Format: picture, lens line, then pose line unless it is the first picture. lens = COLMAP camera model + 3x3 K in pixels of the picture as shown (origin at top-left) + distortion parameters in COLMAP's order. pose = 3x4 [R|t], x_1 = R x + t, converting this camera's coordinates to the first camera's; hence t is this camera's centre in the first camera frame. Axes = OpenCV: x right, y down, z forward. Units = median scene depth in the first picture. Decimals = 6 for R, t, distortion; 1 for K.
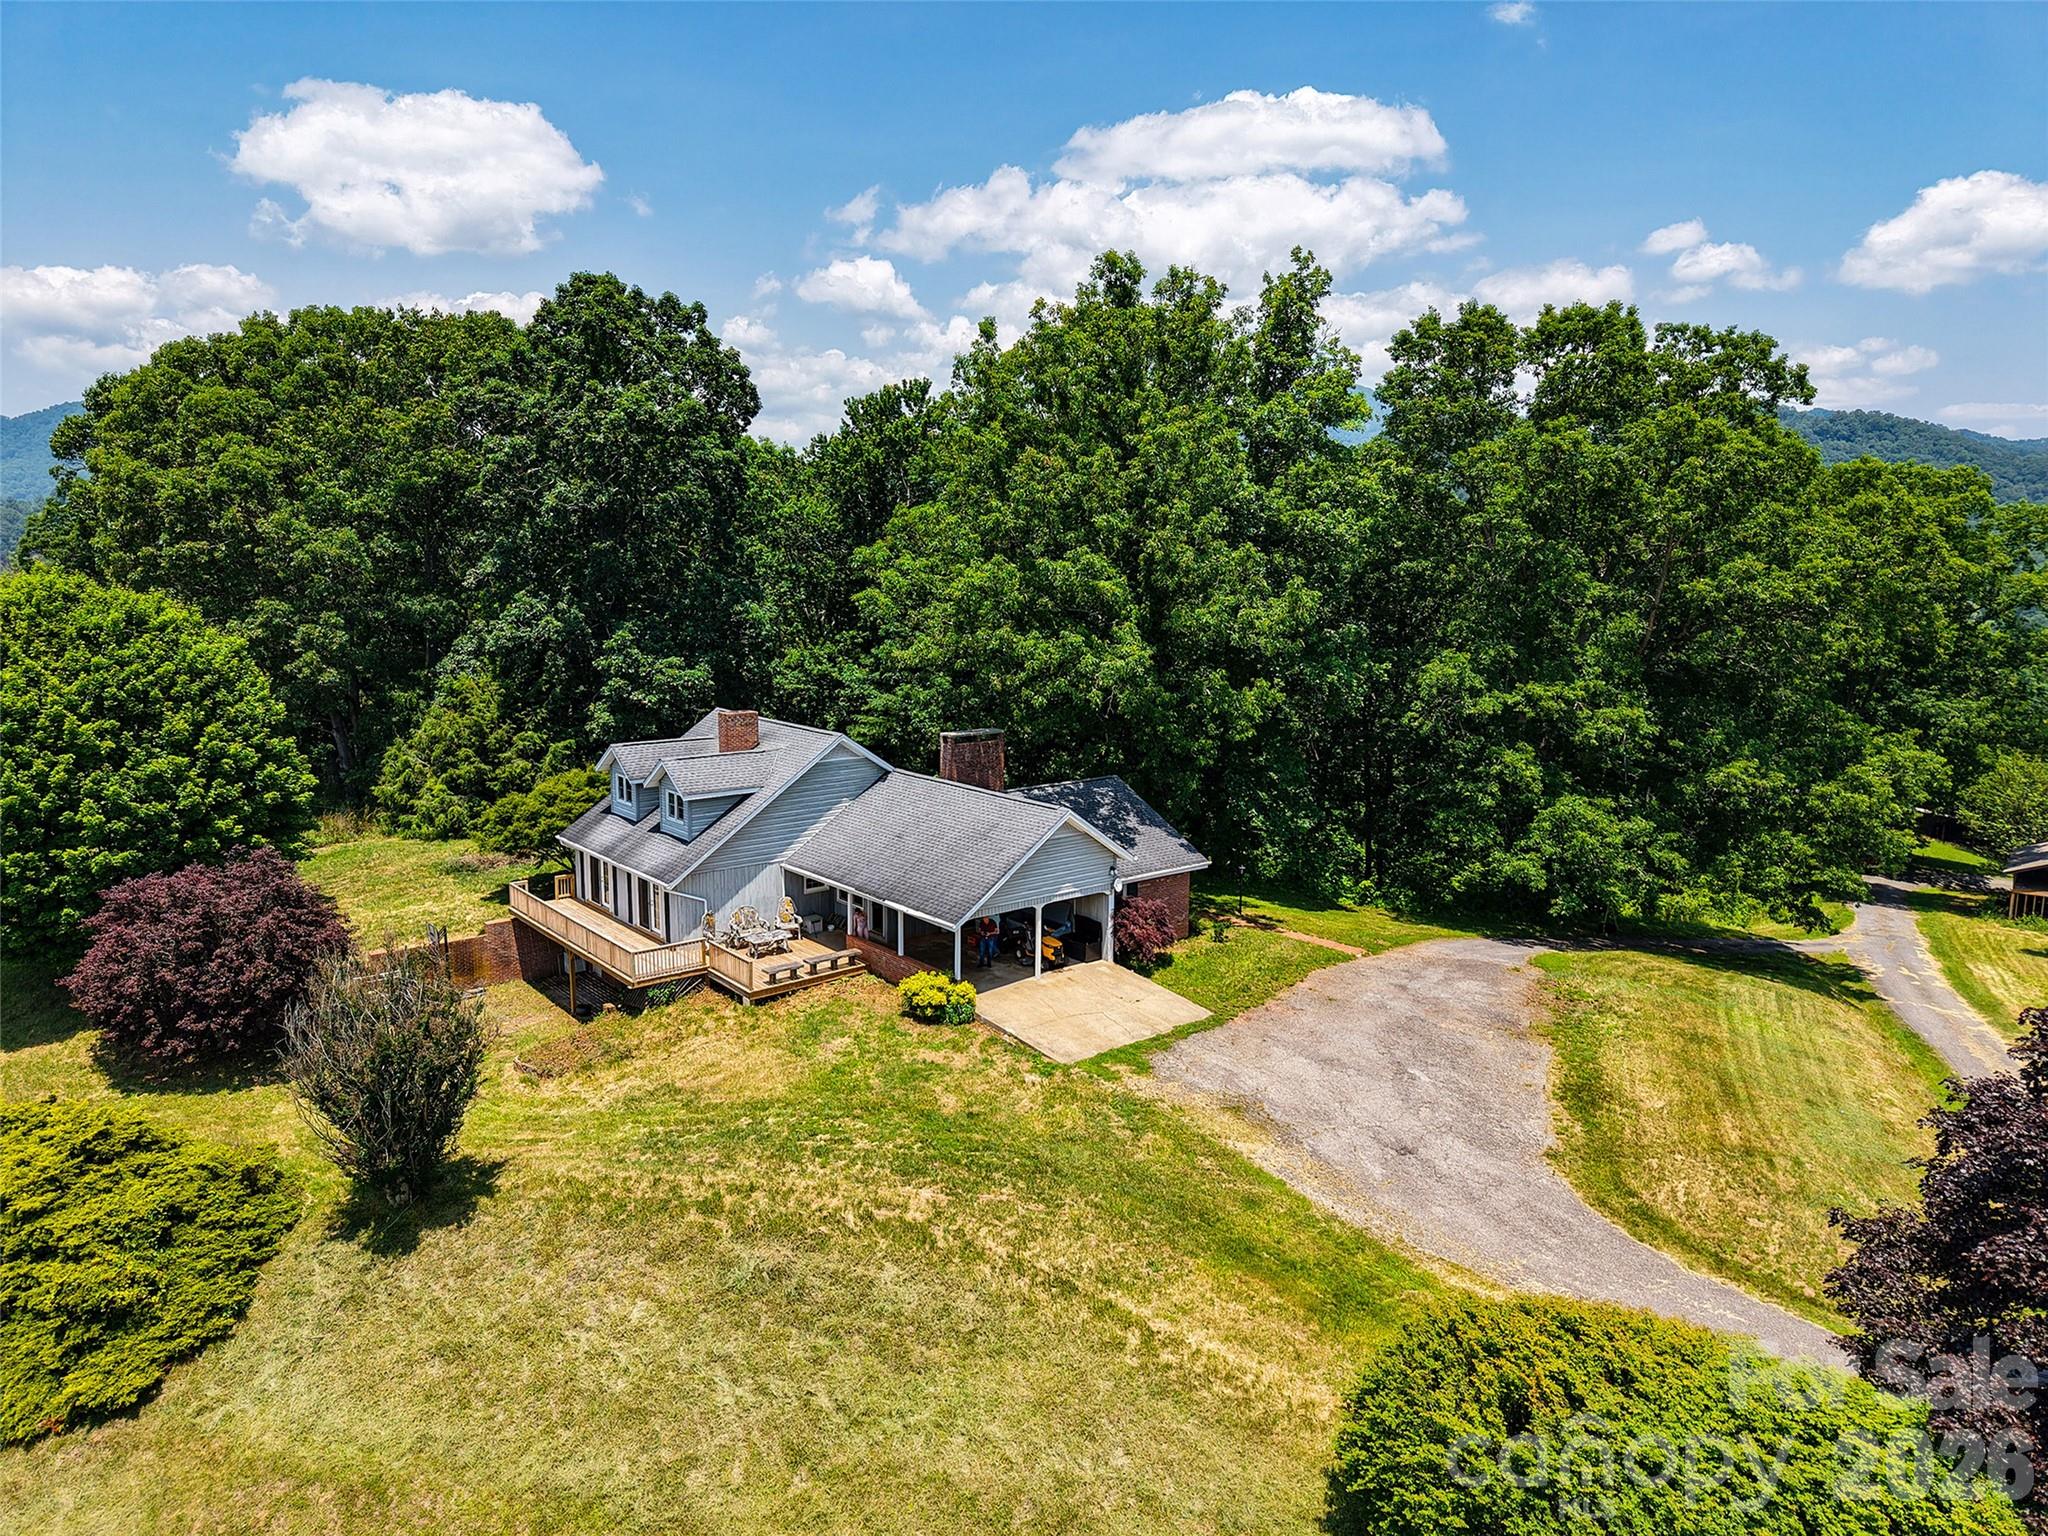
lens RADIAL K [[1371.2, 0, 1025.9], [0, 1371.2, 765.2], [0, 0, 1]] dist [0.012997, -0.009165]
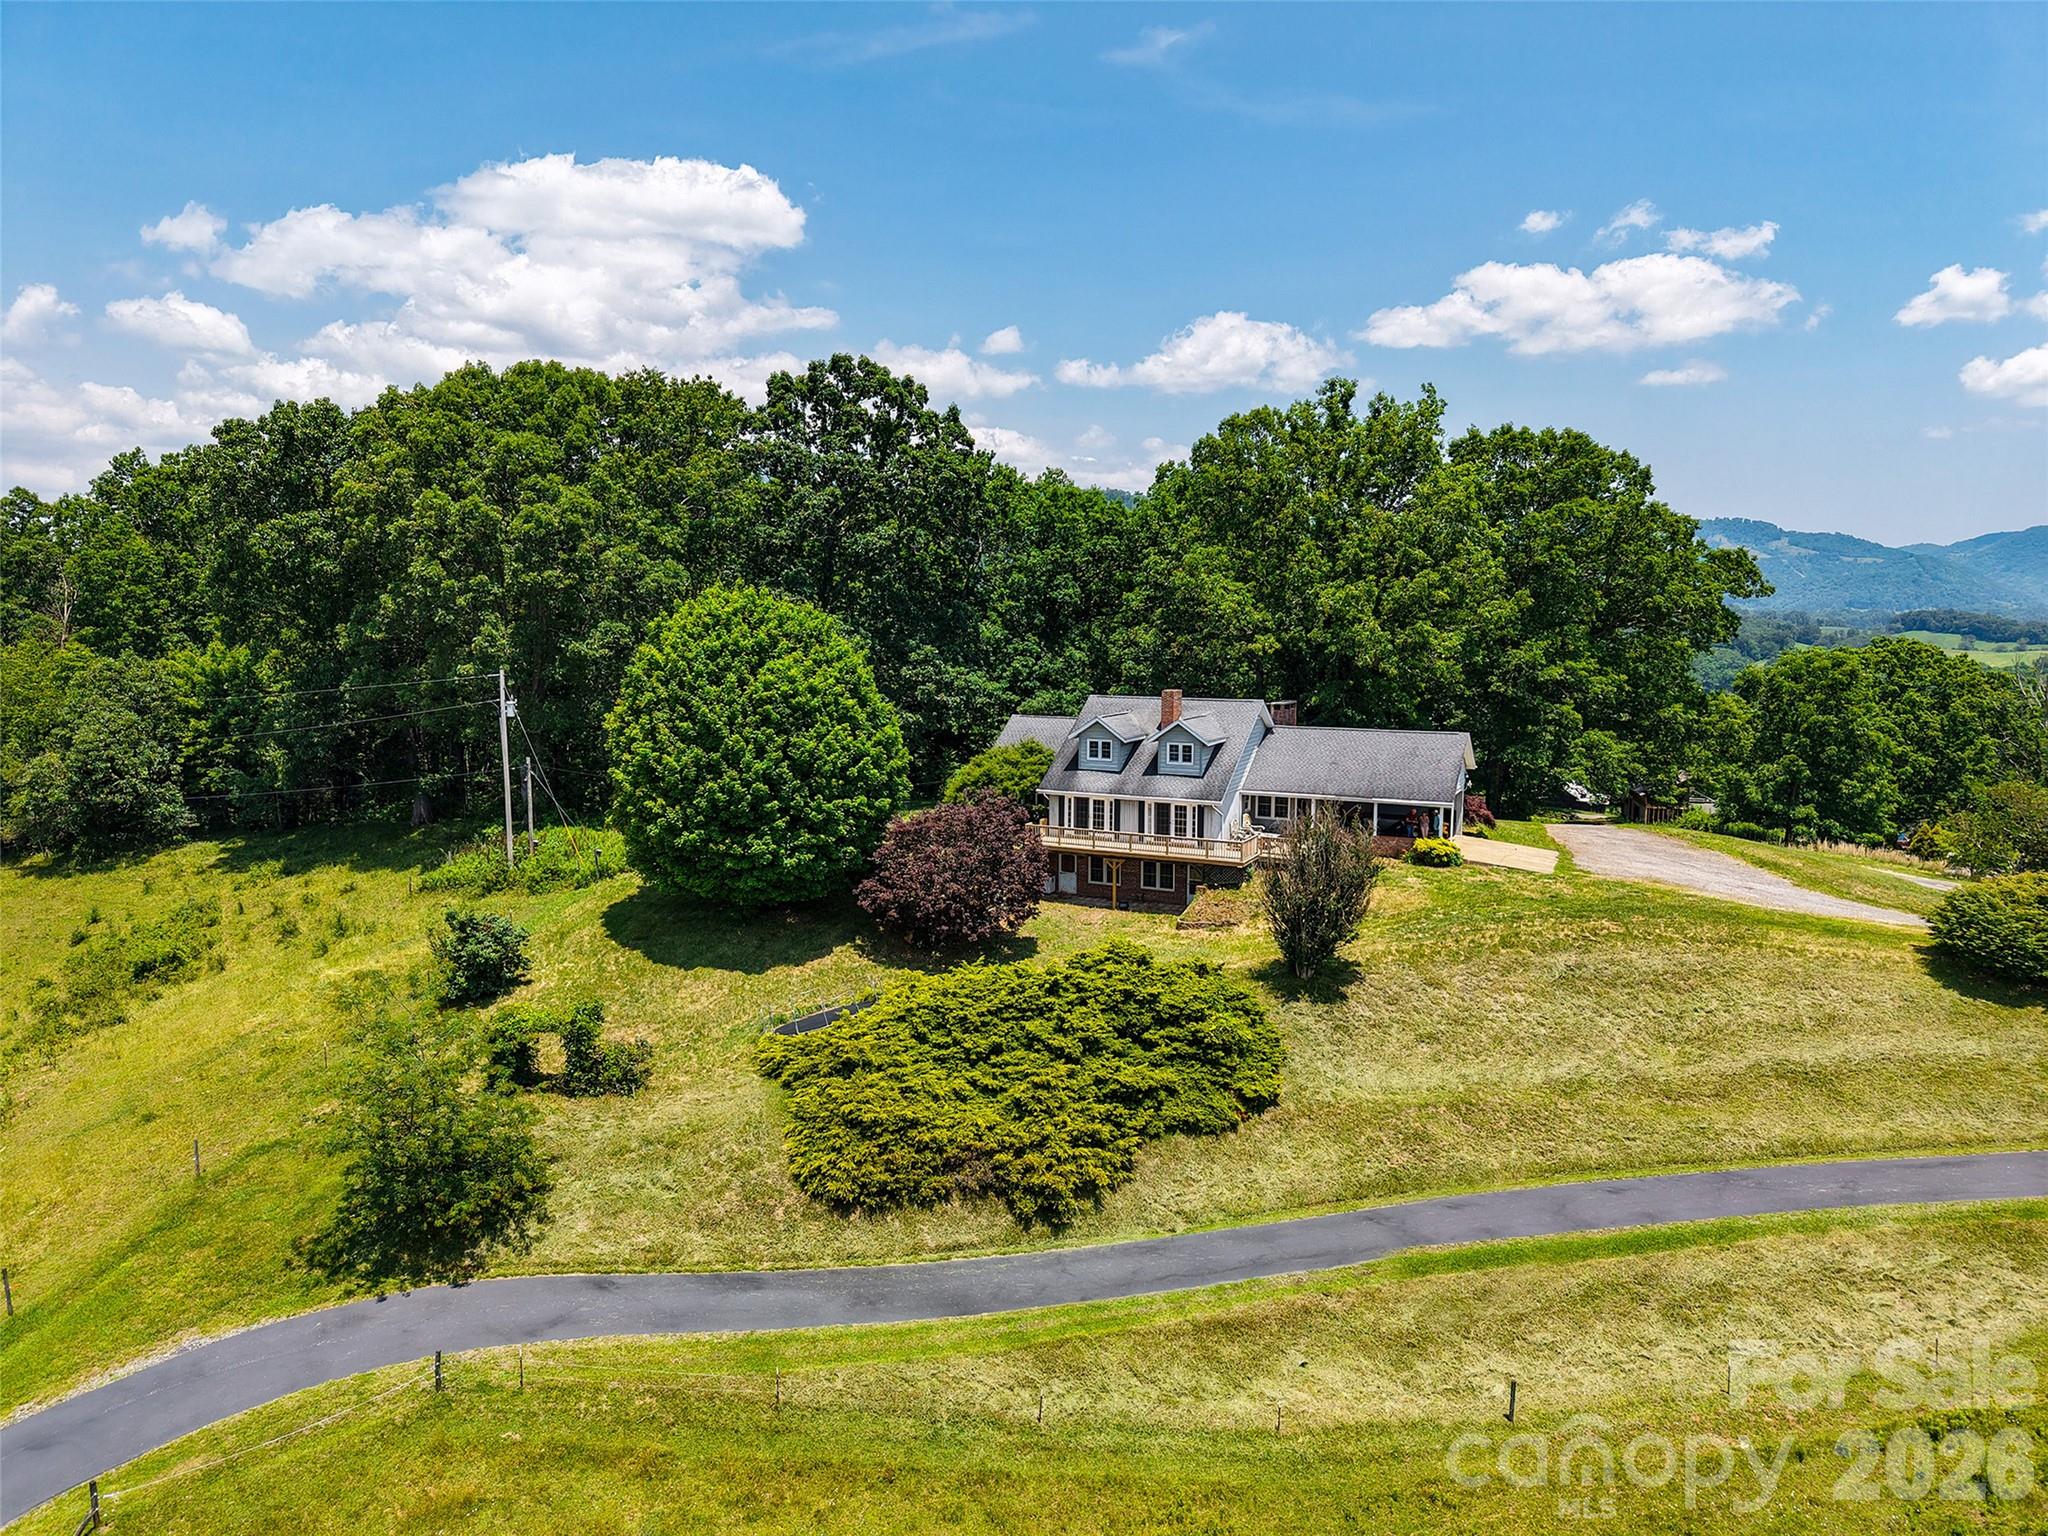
lens RADIAL K [[1371.2, 0, 1030.6], [0, 1371.2, 751.4], [0, 0, 1]] dist [0.012997, -0.009165]
pose [[0.904363, -0.046864, 0.424183, -0.970986], [0.071128, 0.996602, -0.041540, 0.074247], [-0.420794, 0.067738, 0.904623, -0.200035]]
